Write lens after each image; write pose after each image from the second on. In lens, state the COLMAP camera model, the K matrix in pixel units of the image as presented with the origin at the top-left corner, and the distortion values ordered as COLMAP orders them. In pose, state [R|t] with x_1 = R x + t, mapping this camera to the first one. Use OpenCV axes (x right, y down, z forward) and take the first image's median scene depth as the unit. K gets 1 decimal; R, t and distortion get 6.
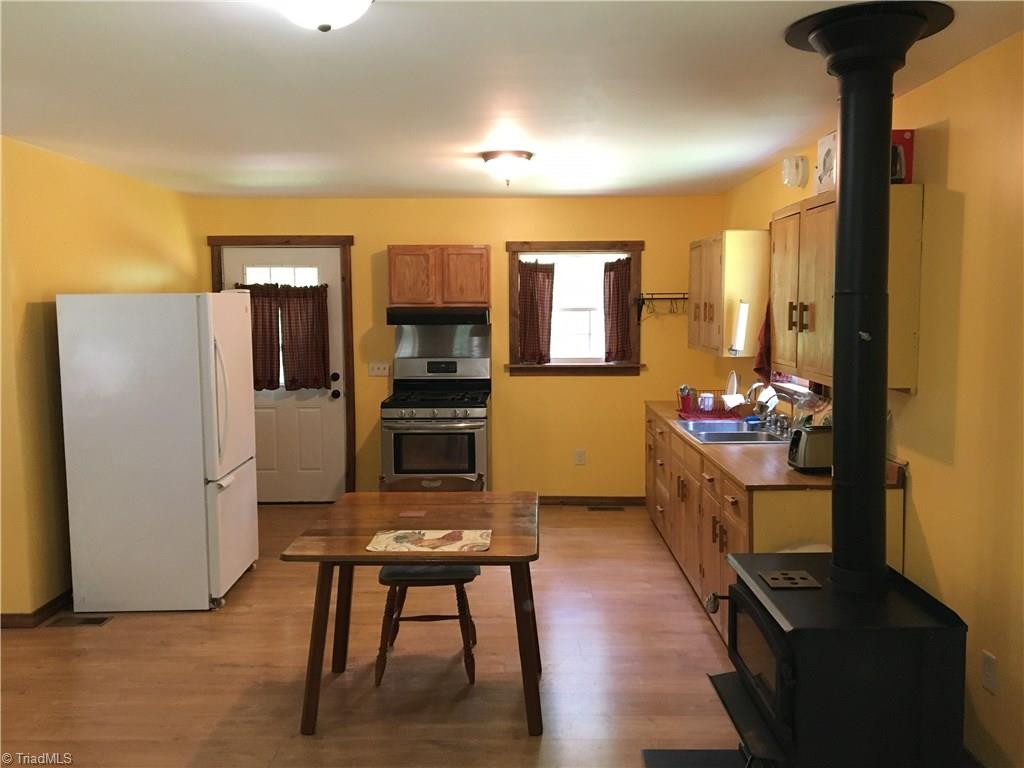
lens RADIAL K [[865.9, 0, 512.0], [0, 865.9, 384.0], [0, 0, 1]] dist [0.047758, -0.010226]
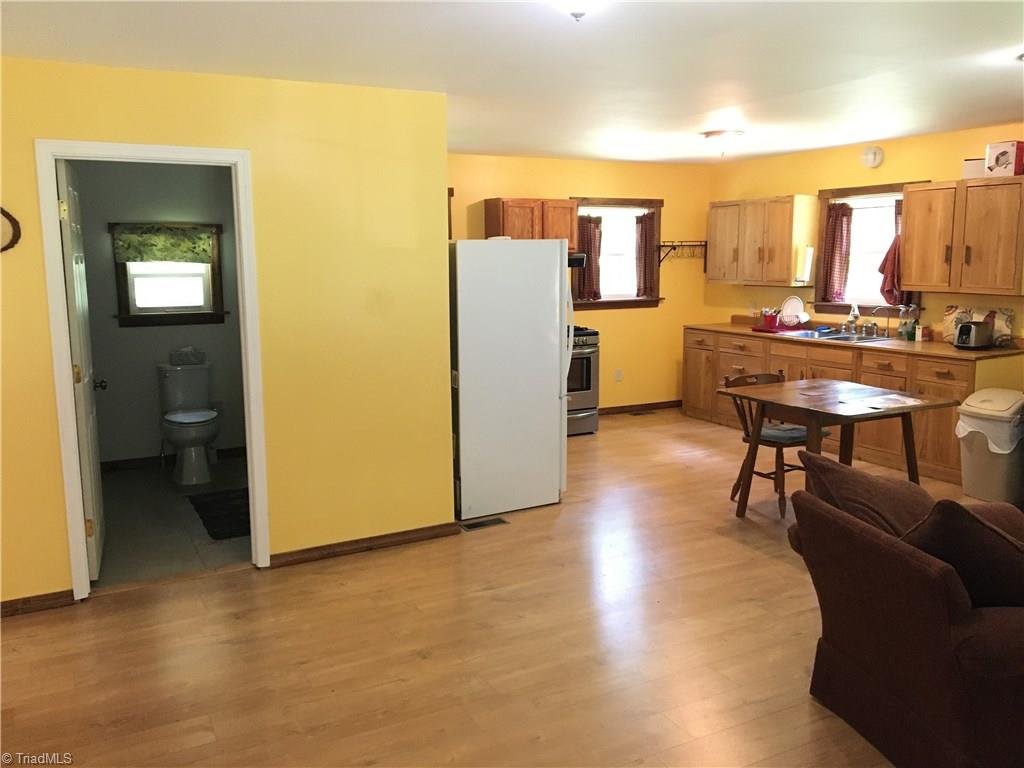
lens RADIAL K [[865.9, 0, 512.0], [0, 865.9, 384.0], [0, 0, 1]] dist [0.047758, -0.010226]
pose [[0.876719, -0.076488, 0.474882, -0.656824], [0.050265, 0.996439, 0.067695, 0.006065], [-0.478369, -0.035479, 0.877442, -0.012775]]
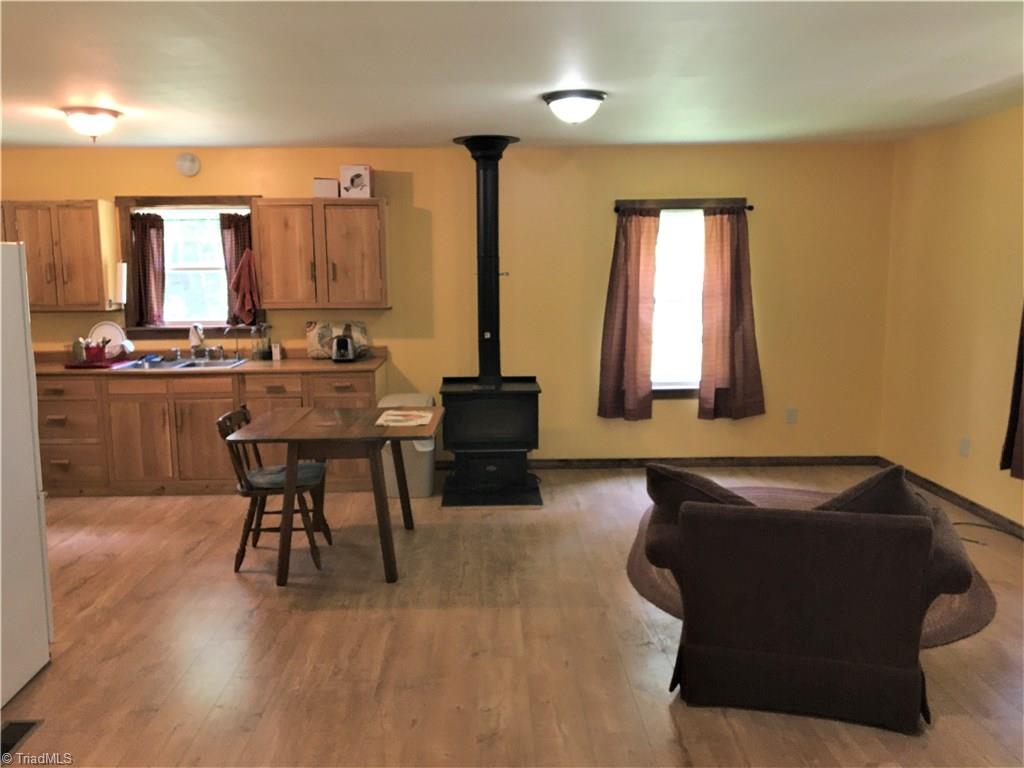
lens RADIAL K [[865.9, 0, 512.0], [0, 865.9, 384.0], [0, 0, 1]] dist [0.047758, -0.010226]
pose [[-0.017269, -0.132594, 0.991020, -0.738166], [0.106340, 0.985302, 0.133682, -0.026922], [-0.994180, 0.107694, -0.002915, 0.389955]]
